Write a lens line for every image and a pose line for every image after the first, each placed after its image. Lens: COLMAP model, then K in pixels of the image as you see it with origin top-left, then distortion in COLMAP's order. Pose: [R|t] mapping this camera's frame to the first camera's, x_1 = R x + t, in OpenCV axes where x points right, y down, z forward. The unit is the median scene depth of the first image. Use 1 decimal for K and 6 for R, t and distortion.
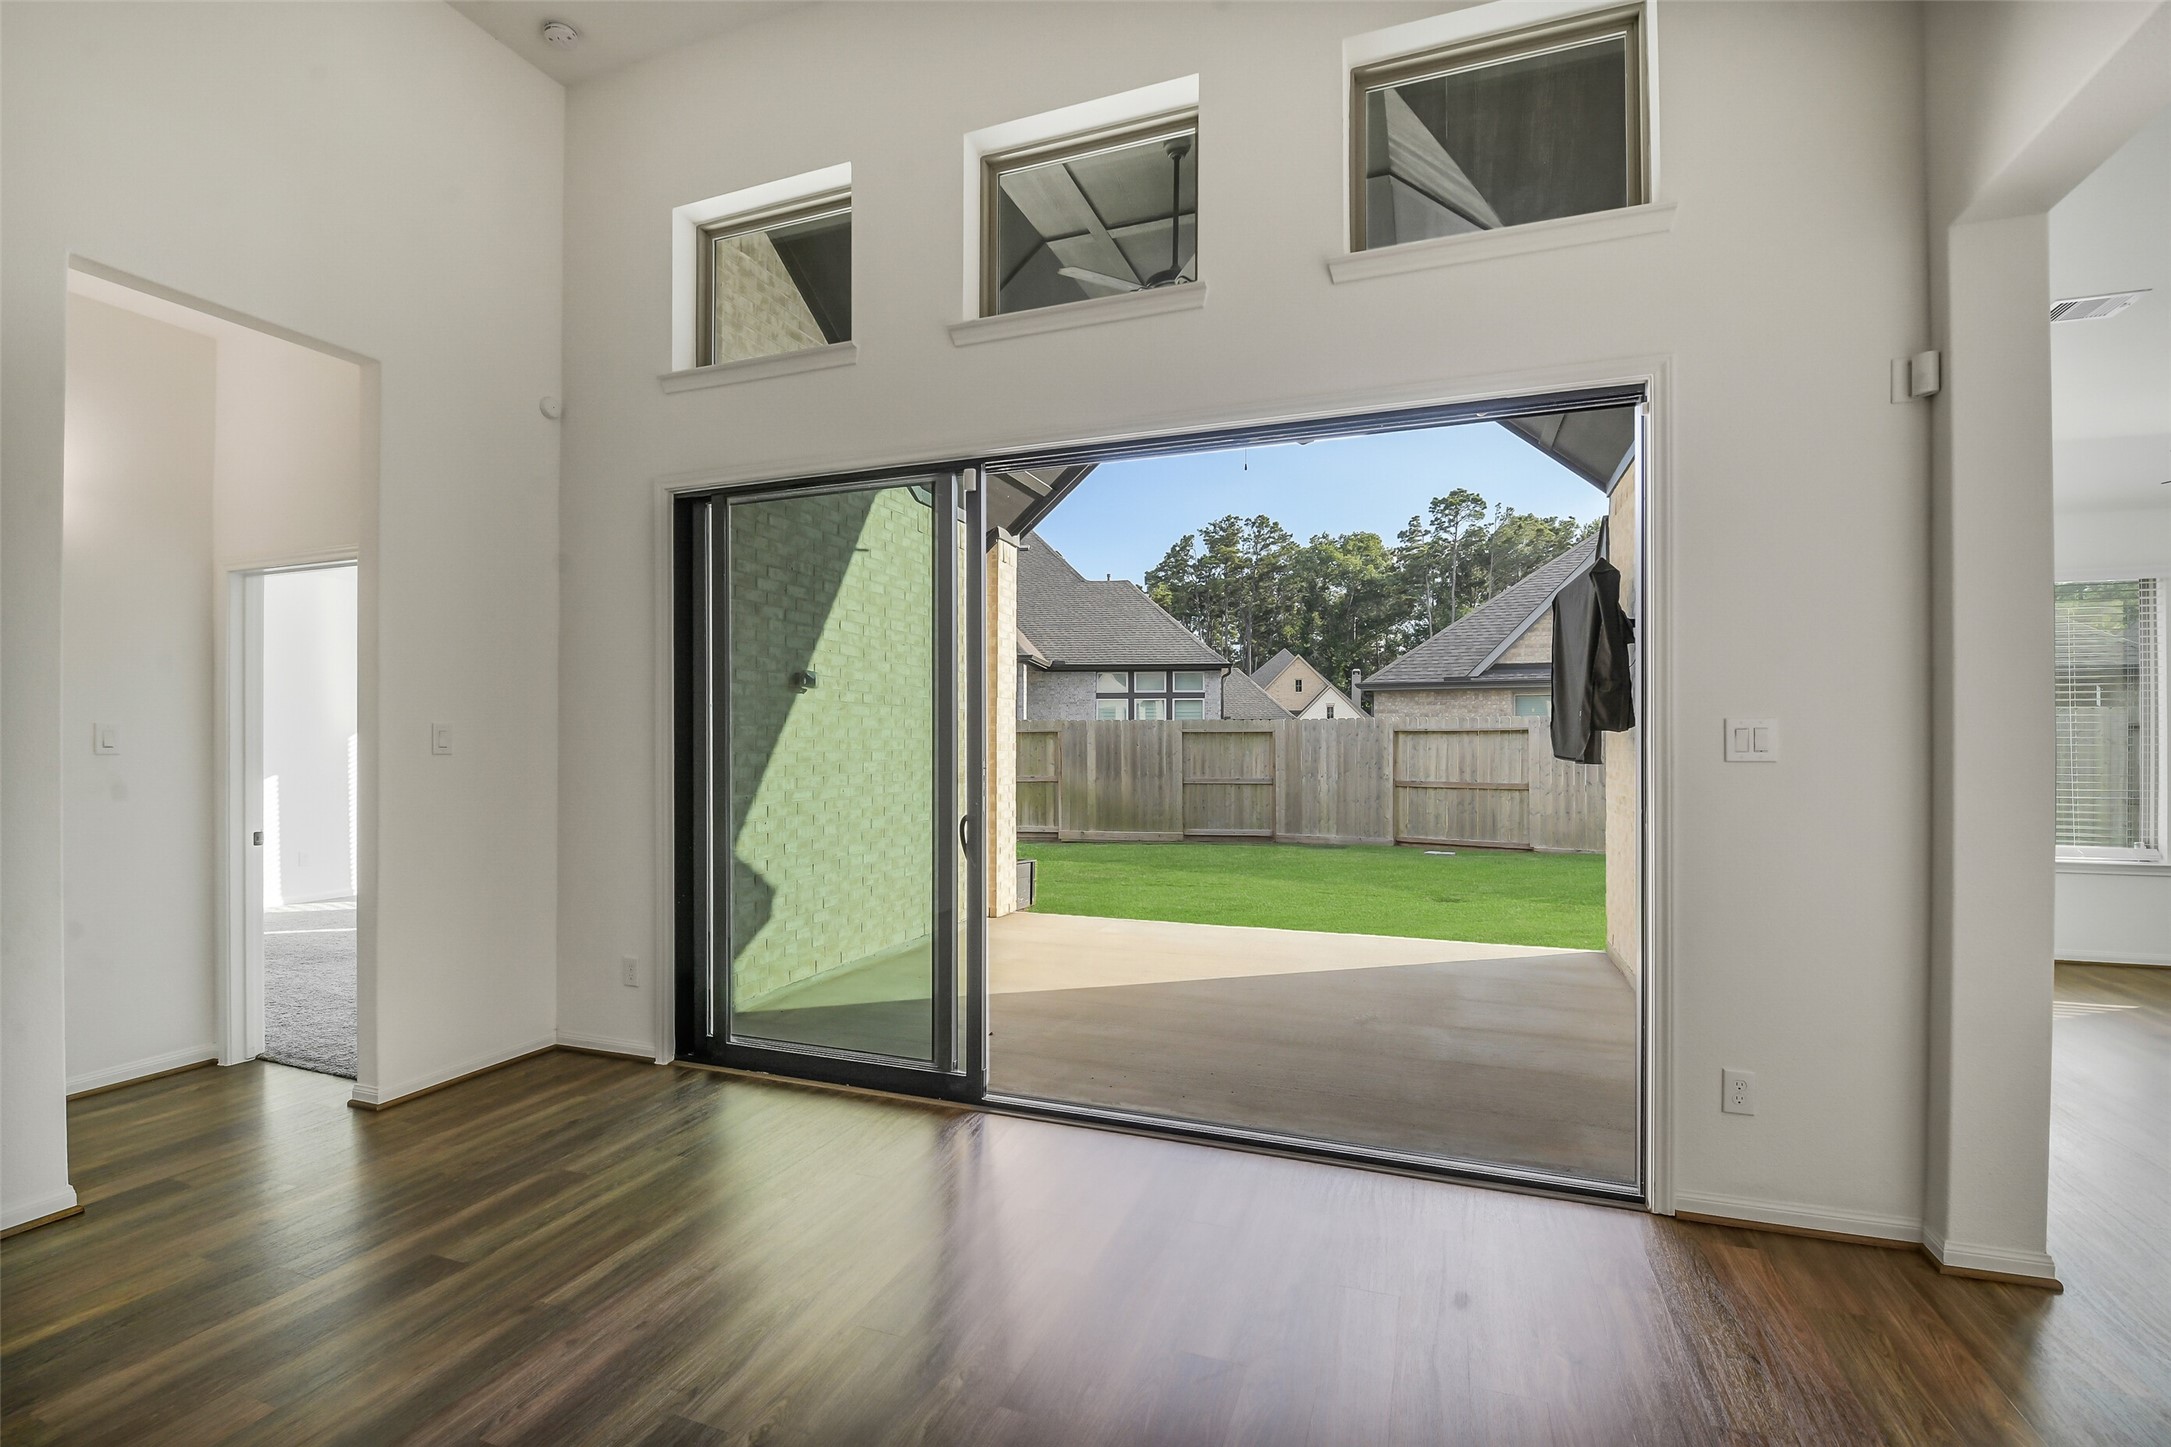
lens RADIAL K [[944.2, 0, 1071.3], [0, 944.2, 738.6], [0, 0, 1]] dist [-0.008220, 0.000799]
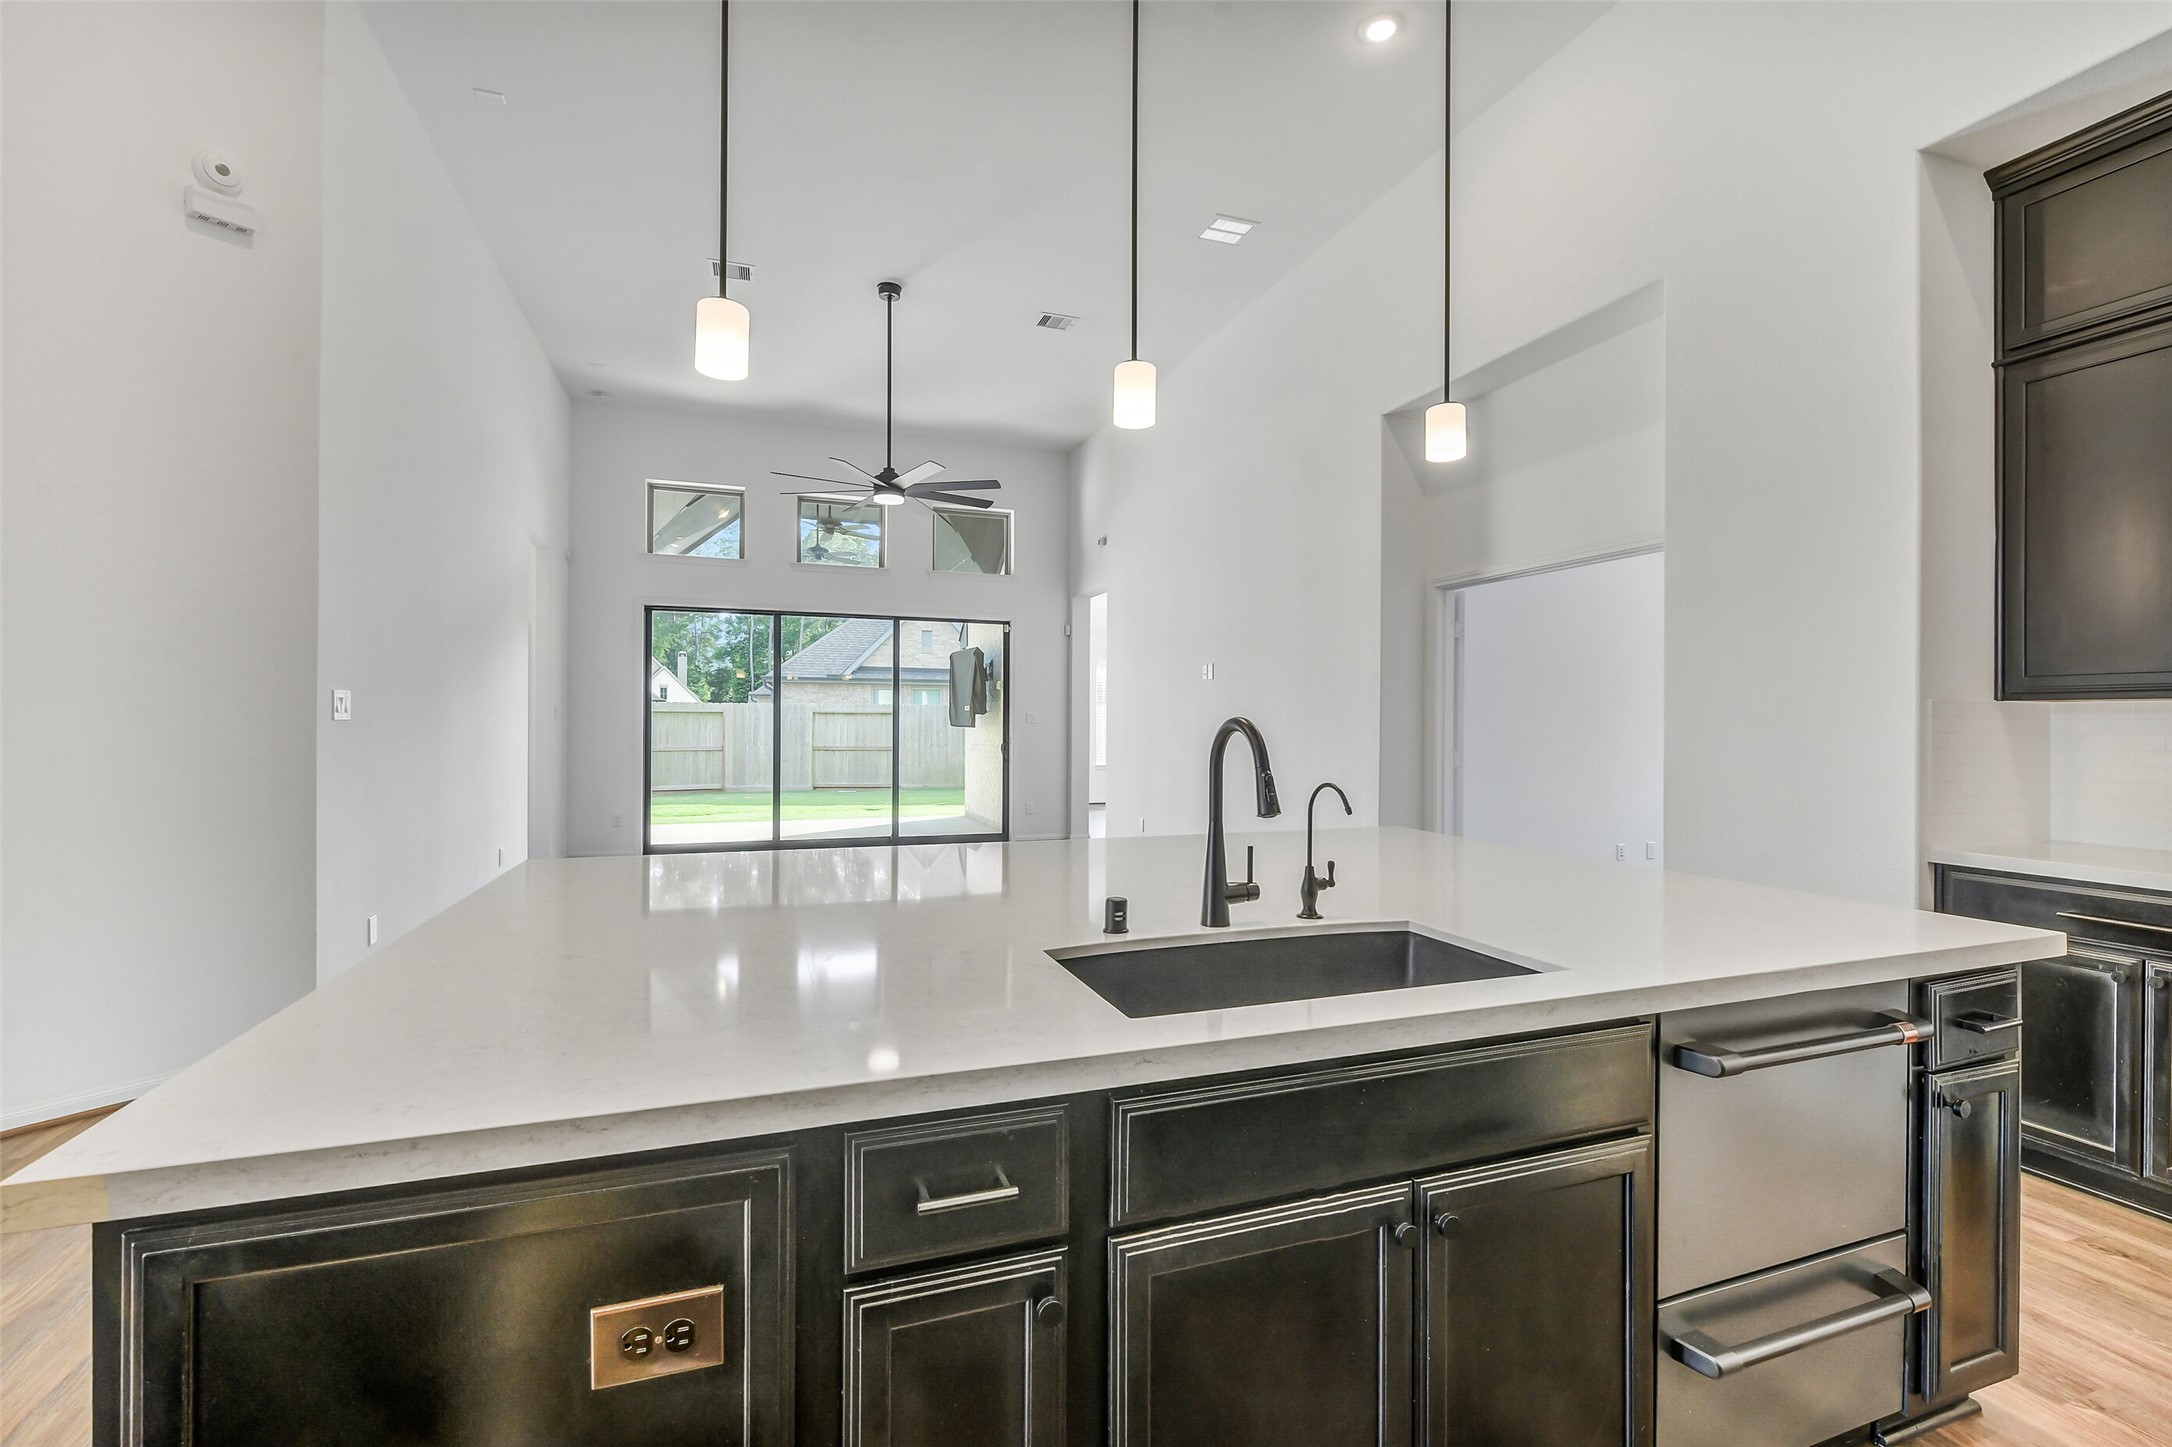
lens RADIAL K [[944.6, 0, 1089.1], [0, 944.6, 723.7], [0, 0, 1]] dist [-0.008220, 0.000799]
pose [[0.742445, 0.004188, 0.669894, -0.325988], [-0.007648, 0.999968, 0.002224, 0.002809], [-0.669863, -0.006775, 0.742454, -0.386333]]
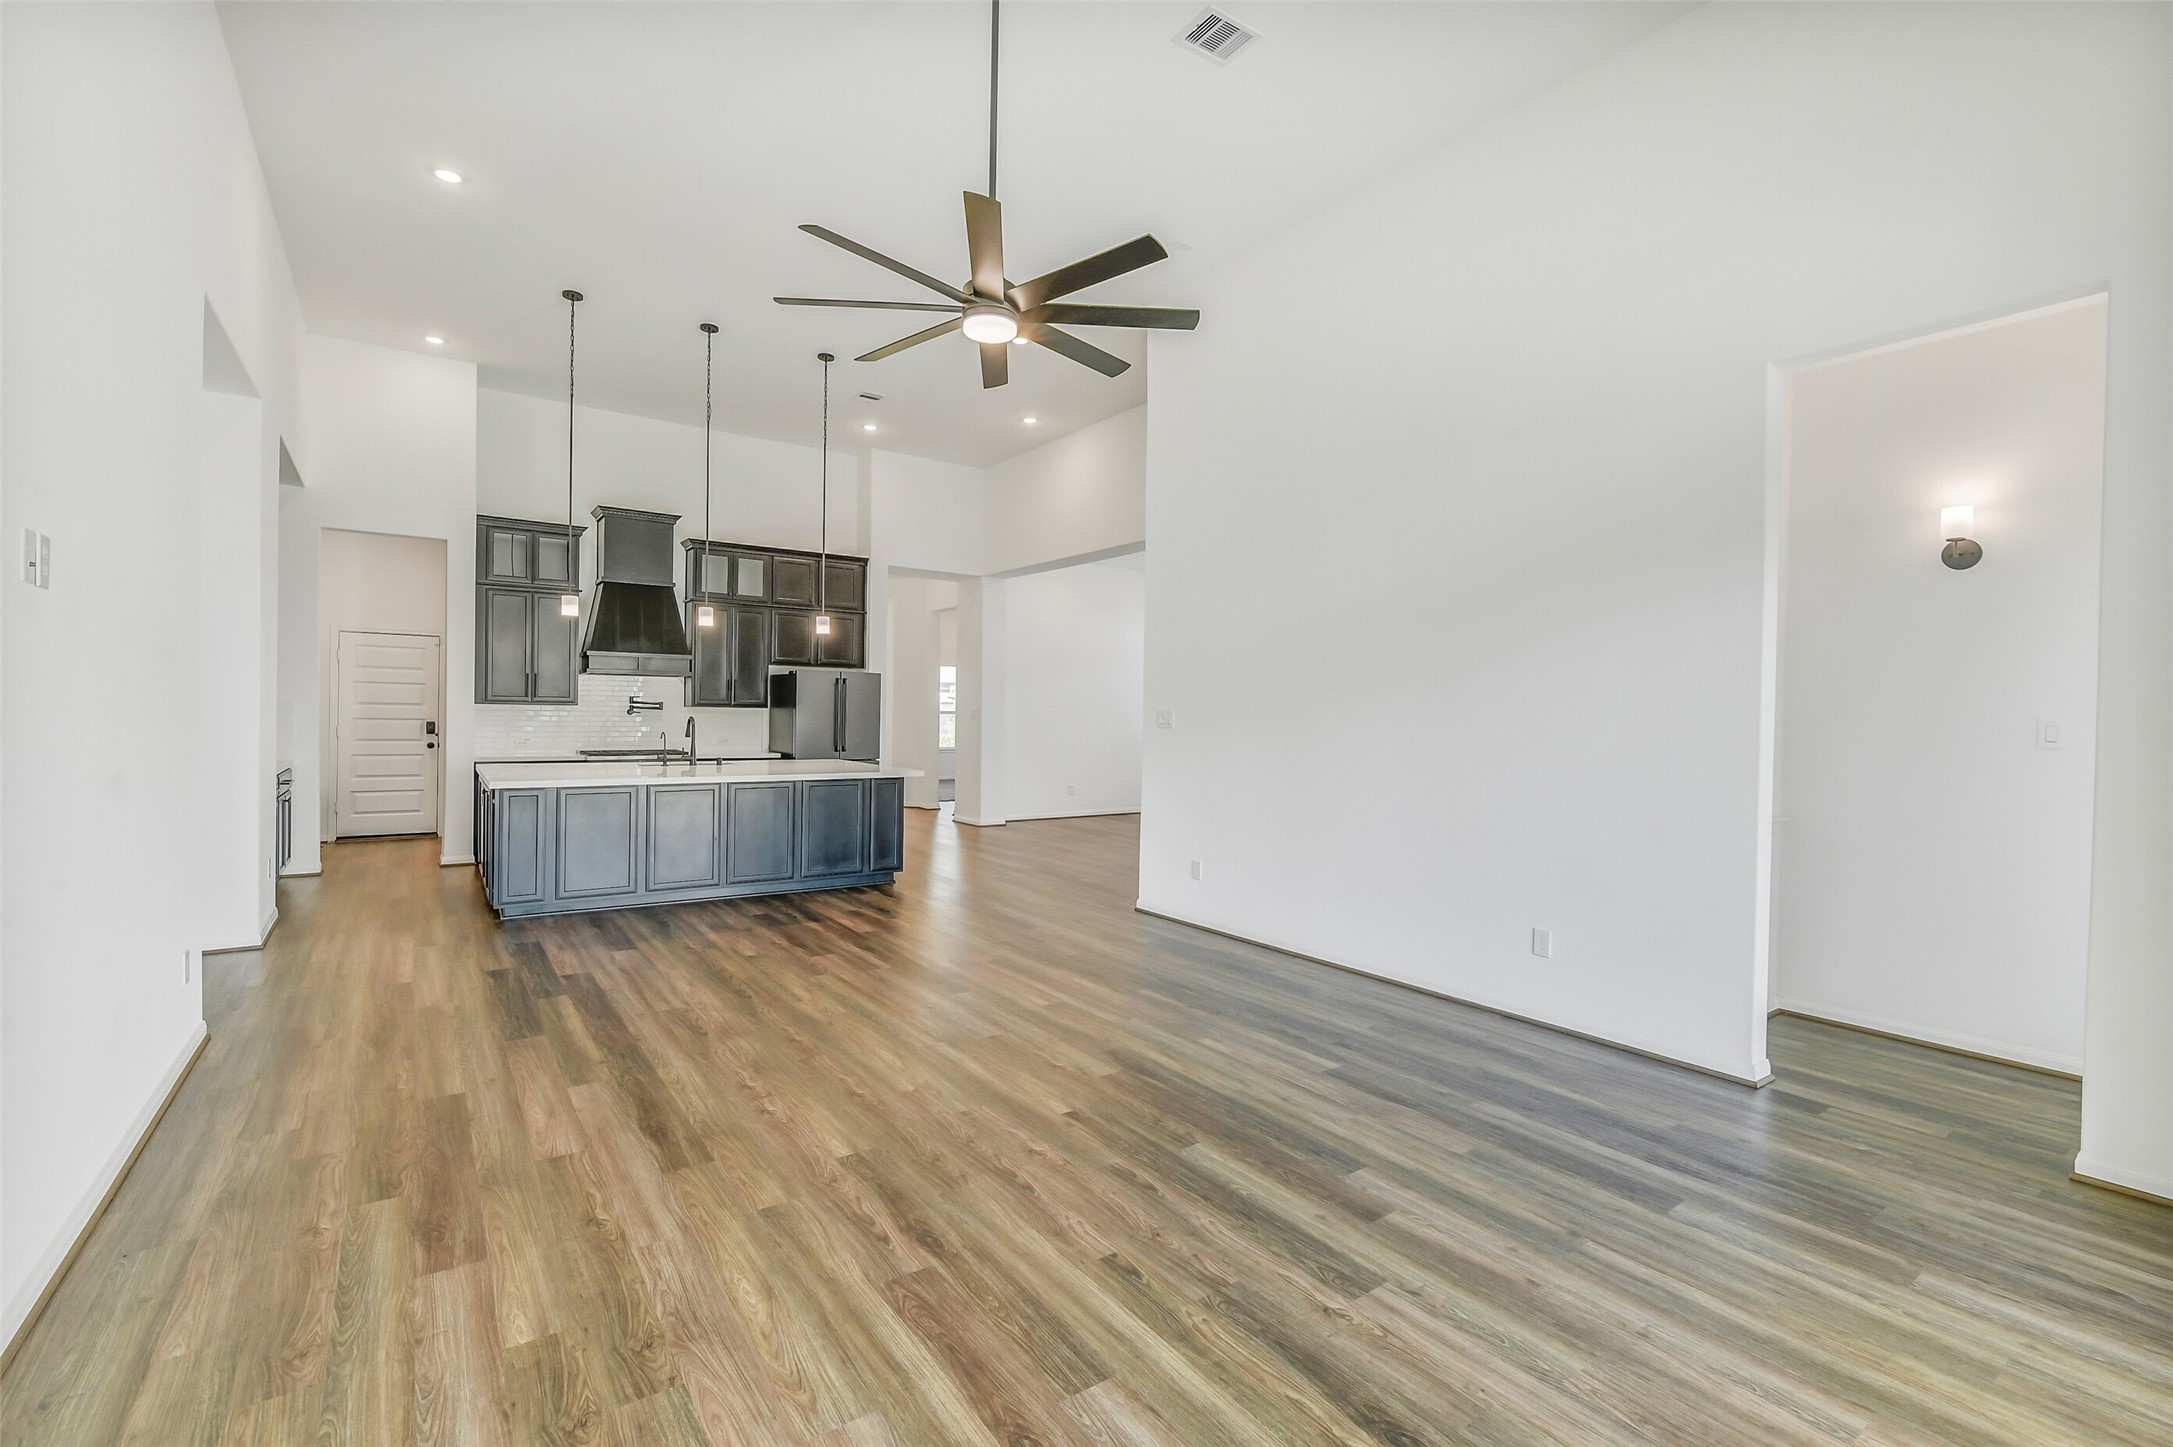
lens RADIAL K [[945.0, 0, 1094.8], [0, 945.0, 720.2], [0, 0, 1]] dist [-0.008220, 0.000799]
pose [[-0.530994, -0.001918, -0.847373, 0.119056], [-0.012743, 0.999902, 0.005721, -0.001917], [0.847280, 0.013836, -0.530967, 0.191062]]
